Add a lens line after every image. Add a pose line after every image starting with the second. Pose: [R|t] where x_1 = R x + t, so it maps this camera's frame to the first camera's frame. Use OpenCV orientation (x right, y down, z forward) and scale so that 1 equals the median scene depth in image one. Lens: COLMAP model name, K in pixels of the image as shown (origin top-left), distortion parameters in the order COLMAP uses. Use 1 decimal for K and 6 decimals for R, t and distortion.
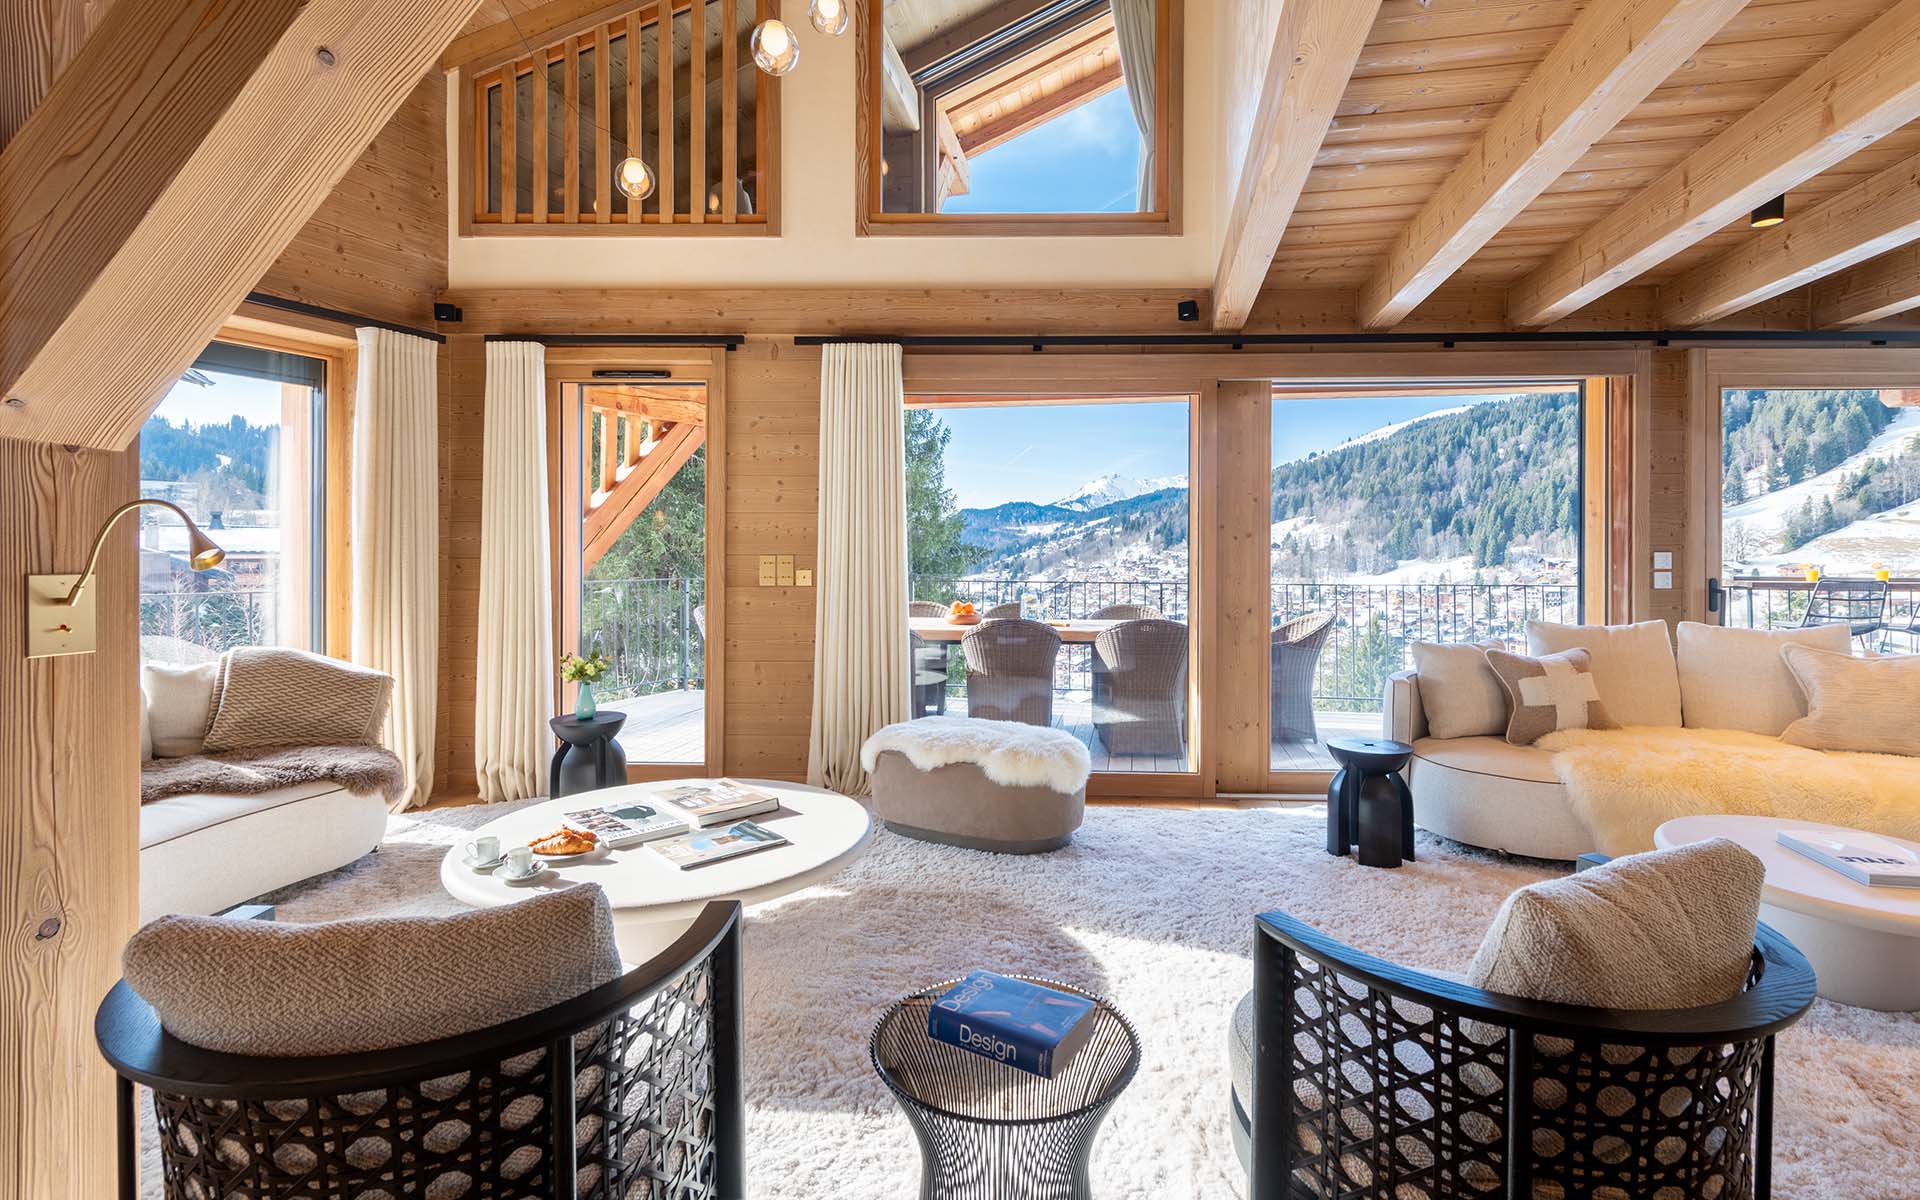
lens RADIAL K [[917.6, 0, 991.3], [0, 917.6, 561.2], [0, 0, 1]] dist [0.023881, -0.000629]
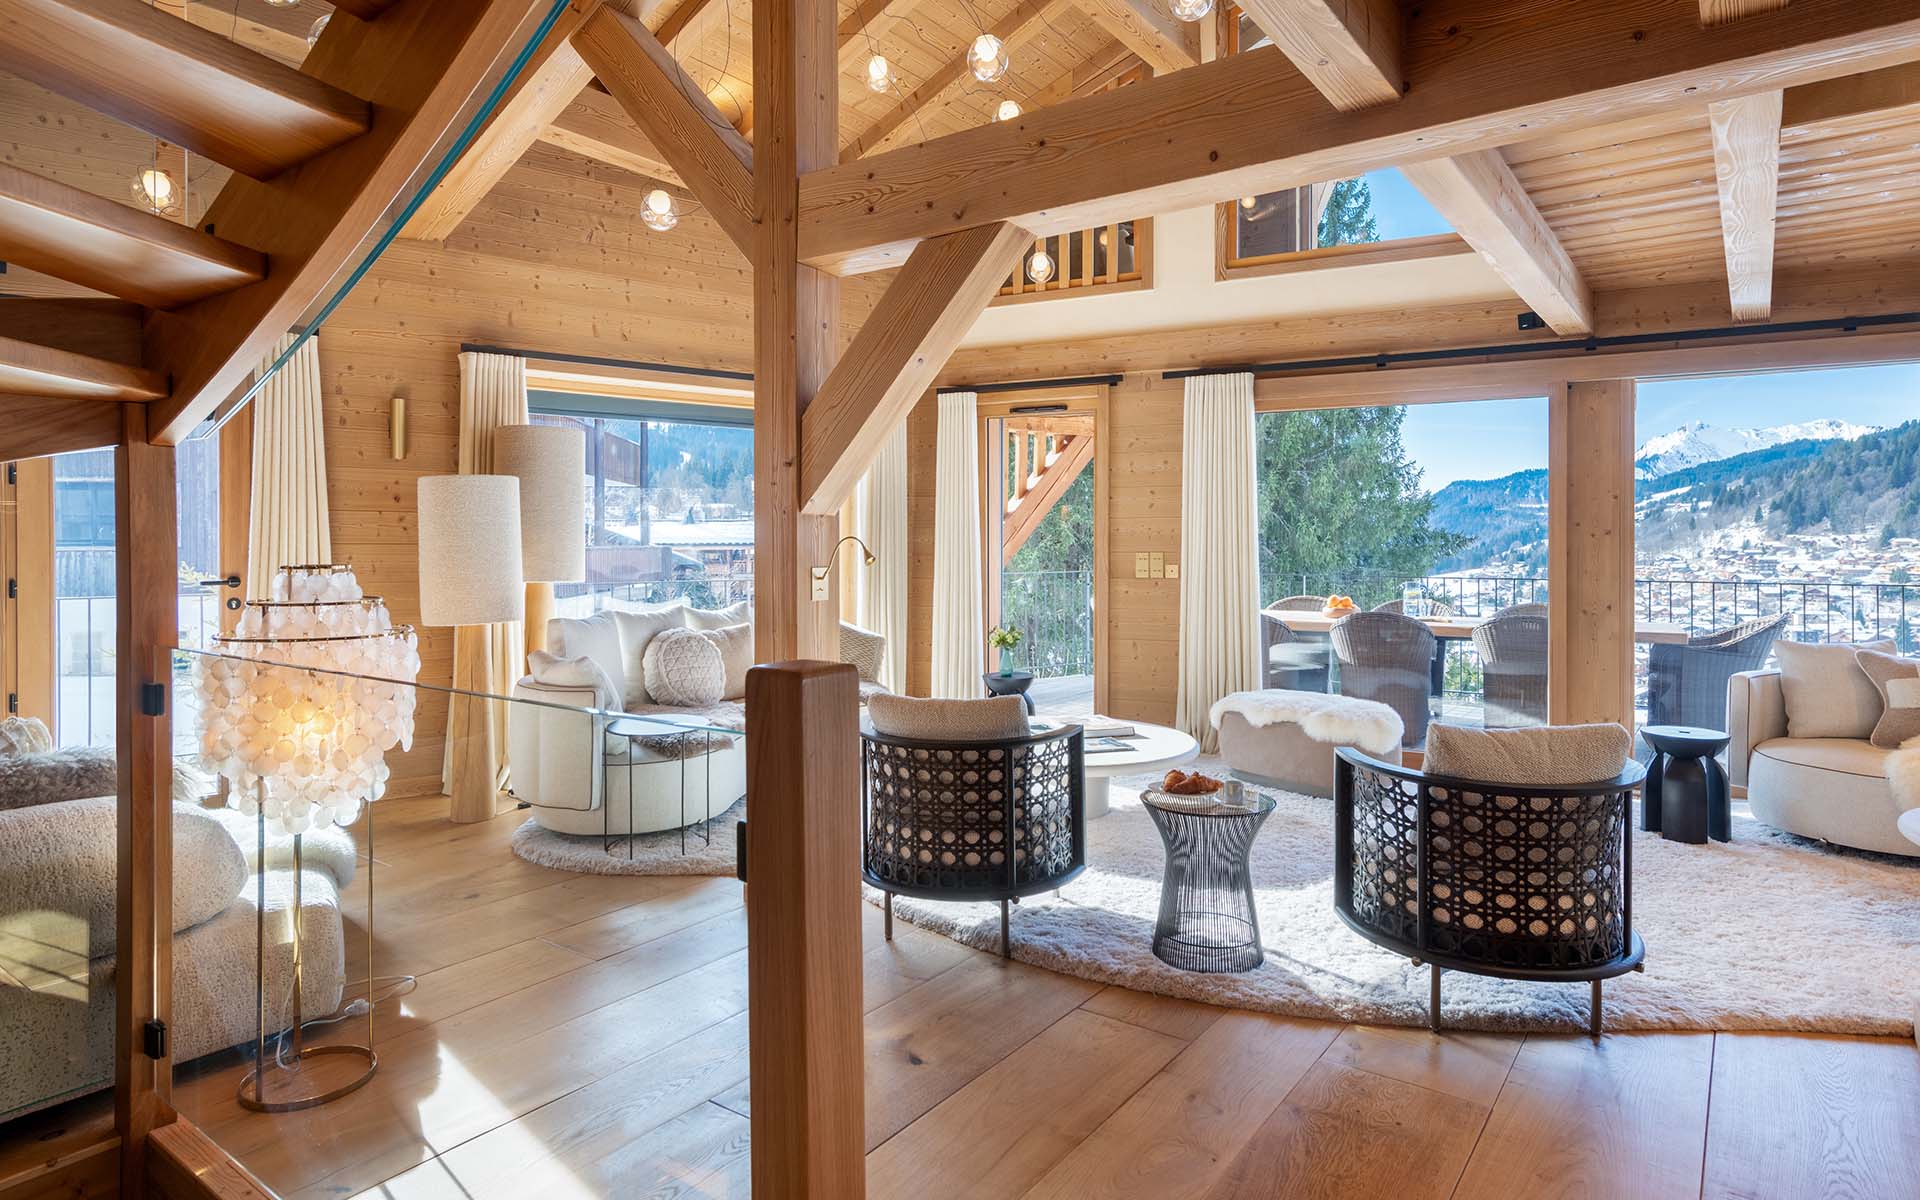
lens RADIAL K [[1114.3, 0, 939.6], [0, 1114.3, 534.5], [0, 0, 1]] dist [0.005410, -0.000673]
pose [[0.893906, -0.007426, -0.448192, 0.174382], [0.000798, 0.999888, -0.014975, -0.008151], [0.448253, 0.013029, 0.893812, -0.428531]]
